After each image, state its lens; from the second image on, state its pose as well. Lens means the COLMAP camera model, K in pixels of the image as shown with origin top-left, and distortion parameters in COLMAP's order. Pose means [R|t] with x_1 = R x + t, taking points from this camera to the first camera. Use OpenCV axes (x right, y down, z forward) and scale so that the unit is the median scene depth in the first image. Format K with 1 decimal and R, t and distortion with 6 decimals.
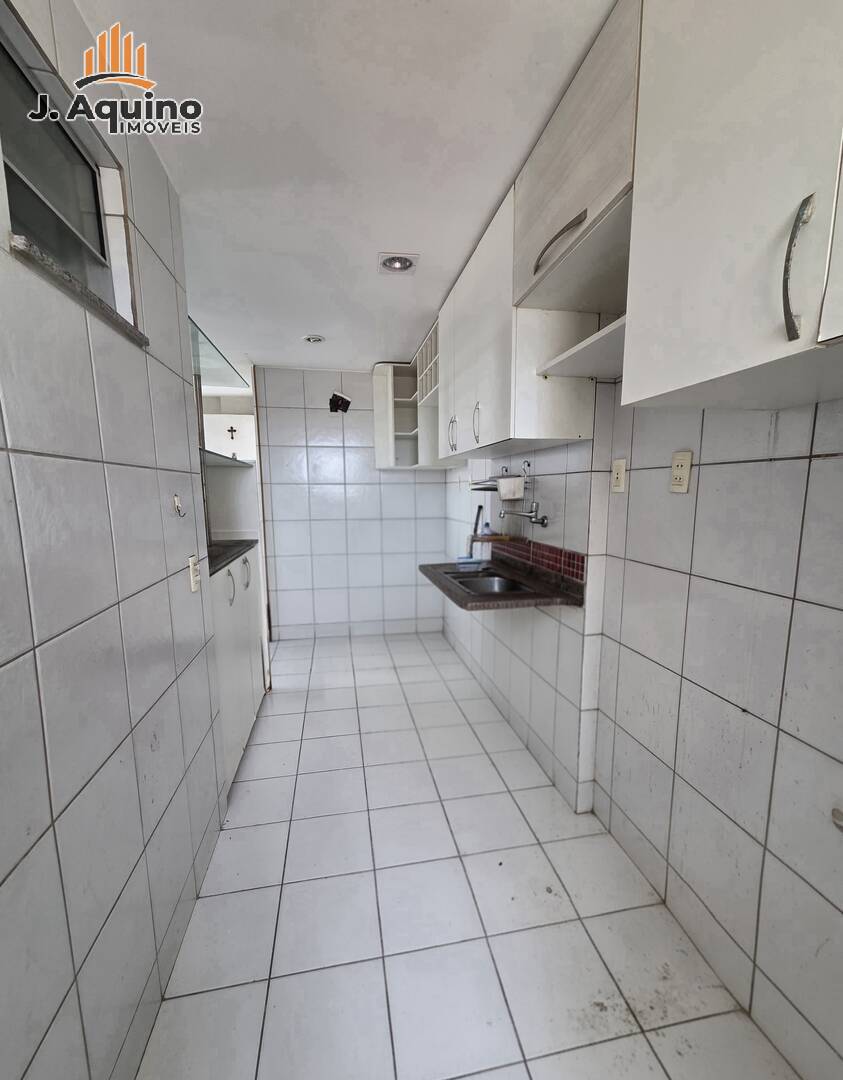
lens RADIAL K [[455.5, 0, 422.0], [0, 455.5, 547.7], [0, 0, 1]] dist [0.002274, -0.000781]
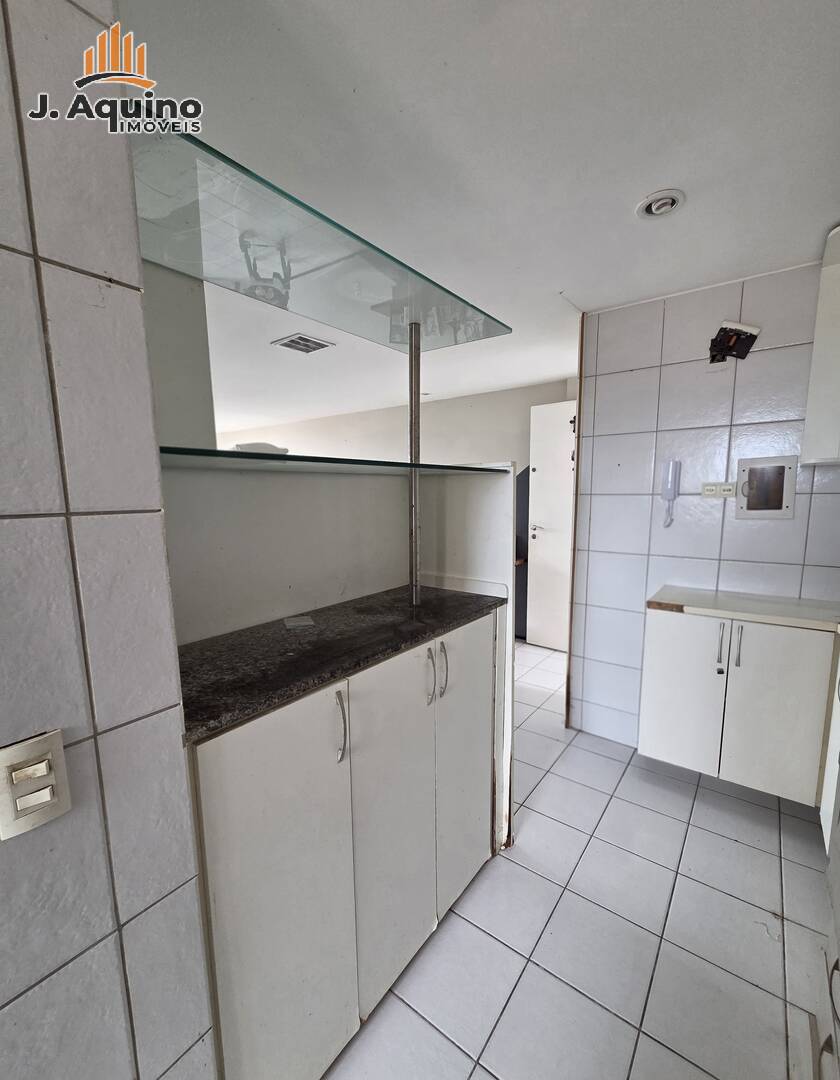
lens RADIAL K [[456.0, 0, 418.3], [0, 456.0, 548.1], [0, 0, 1]] dist [0.004376, 0.000442]
pose [[0.670743, 0.099978, -0.734921, -0.010894], [-0.099714, 0.994033, 0.044221, -0.068627], [0.734957, 0.043621, 0.676710, 0.386714]]
